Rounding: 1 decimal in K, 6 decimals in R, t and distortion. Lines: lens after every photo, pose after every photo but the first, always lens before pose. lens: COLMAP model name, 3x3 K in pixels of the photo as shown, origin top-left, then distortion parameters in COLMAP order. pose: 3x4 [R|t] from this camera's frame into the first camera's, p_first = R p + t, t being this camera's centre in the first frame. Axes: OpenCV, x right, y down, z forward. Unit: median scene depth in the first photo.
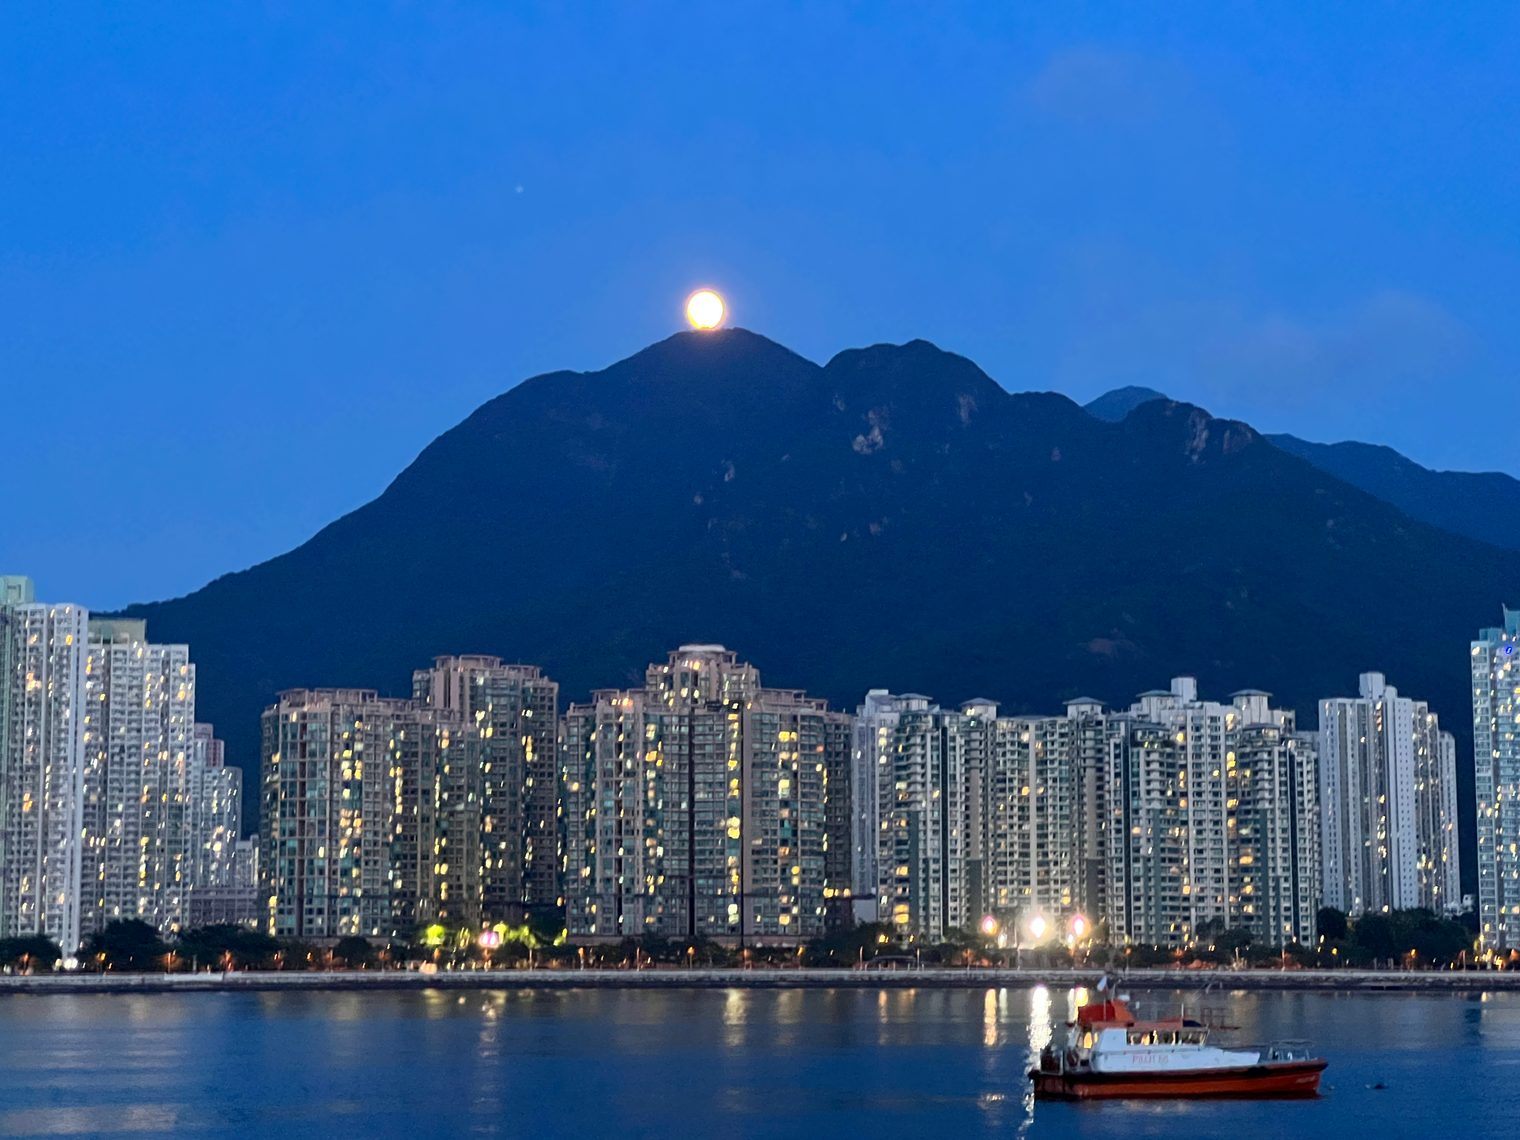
lens RADIAL K [[3517.2, 0, 737.3], [0, 3517.2, 566.2], [0, 0, 1]] dist [-0.355483, 13.252709]
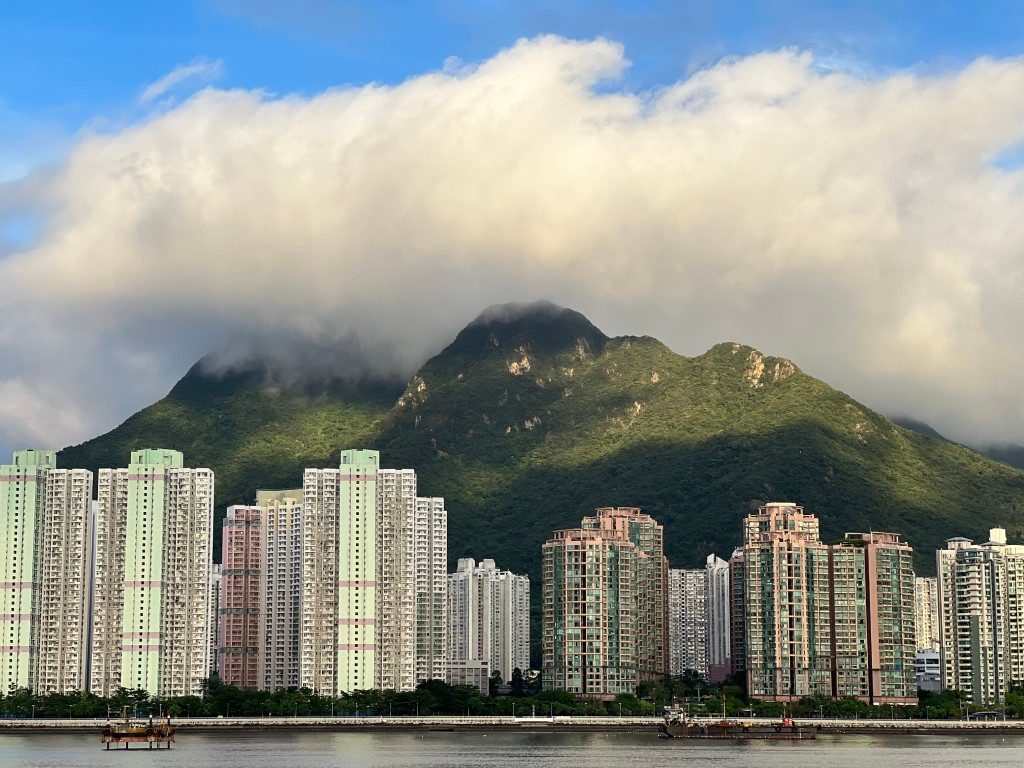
lens RADIAL K [[2346.9, 0, 512.0], [0, 2346.9, 384.0], [0, 0, 1]] dist [0.457897, -2.470857]
pose [[0.992372, 0.019097, 0.121793, -0.274420], [-0.015747, 0.999472, -0.028410, 0.002110], [-0.122271, 0.026275, 0.992149, -0.002653]]
